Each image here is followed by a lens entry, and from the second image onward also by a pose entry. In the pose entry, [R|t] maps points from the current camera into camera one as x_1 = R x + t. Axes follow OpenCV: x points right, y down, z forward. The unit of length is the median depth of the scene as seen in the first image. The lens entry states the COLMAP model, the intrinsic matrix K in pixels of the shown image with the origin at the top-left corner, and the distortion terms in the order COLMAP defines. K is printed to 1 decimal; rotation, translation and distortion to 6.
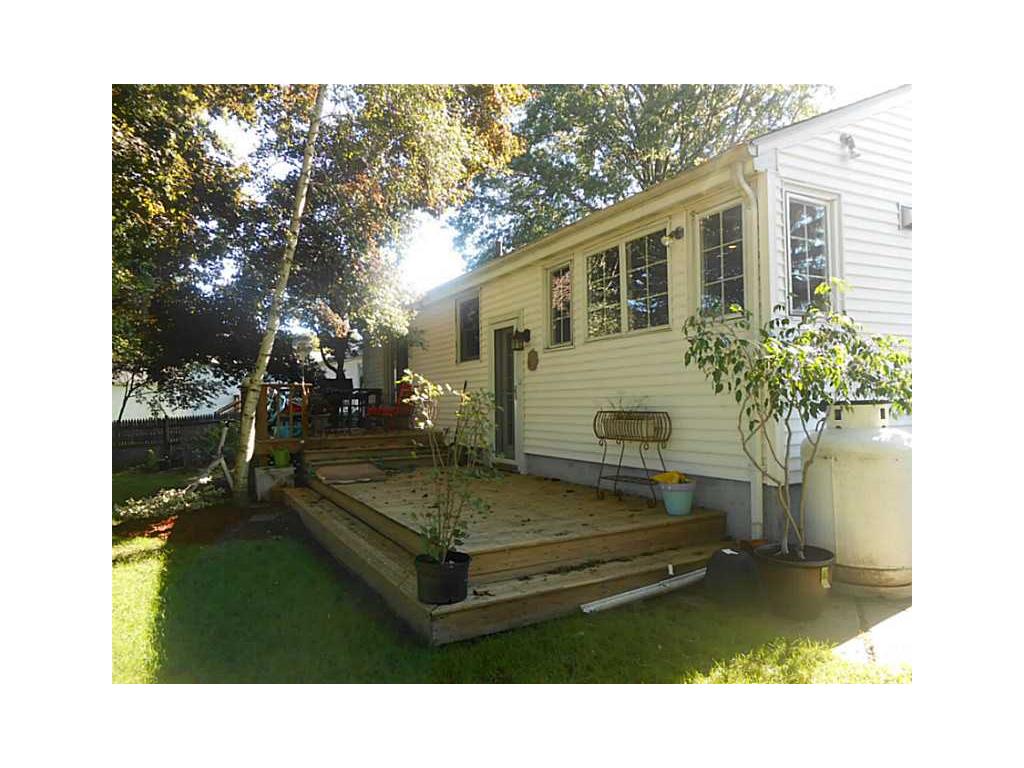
lens RADIAL K [[630.6, 0, 503.7], [0, 630.6, 384.7], [0, 0, 1]] dist [-0.034594, 0.067646]
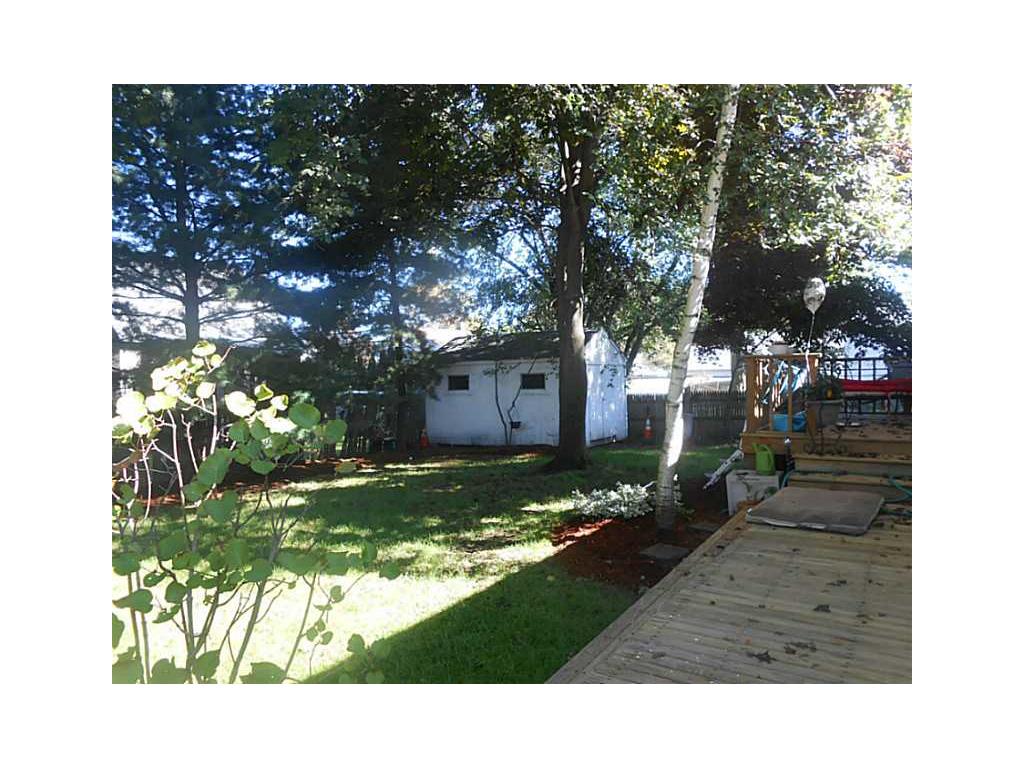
lens RADIAL K [[630.6, 0, 503.7], [0, 630.6, 384.7], [0, 0, 1]] dist [-0.034594, 0.067646]
pose [[0.494837, 0.016959, -0.868820, 0.121754], [0.030608, 0.998849, 0.036930, -0.003186], [0.868447, -0.044867, 0.493748, 0.462225]]
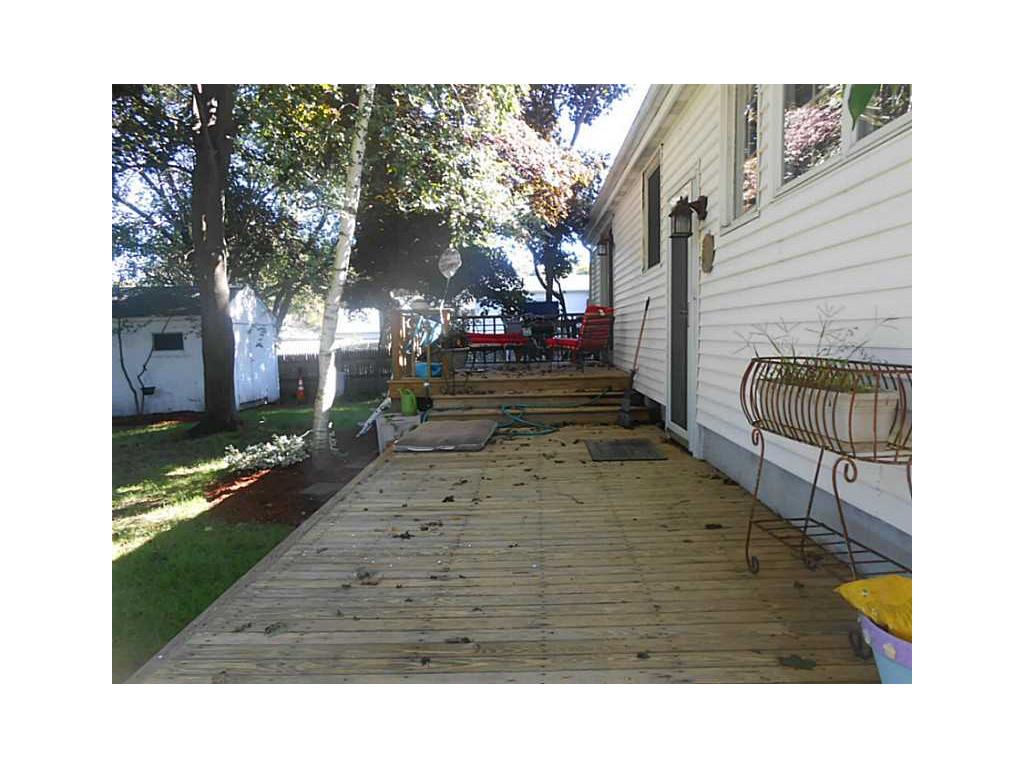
lens RADIAL K [[630.6, 0, 503.7], [0, 630.6, 384.7], [0, 0, 1]] dist [-0.034594, 0.067646]
pose [[0.871324, 0.035325, -0.489435, 0.154652], [0.022792, 0.993416, 0.112276, 0.008162], [0.490178, -0.108984, 0.864782, 0.427784]]
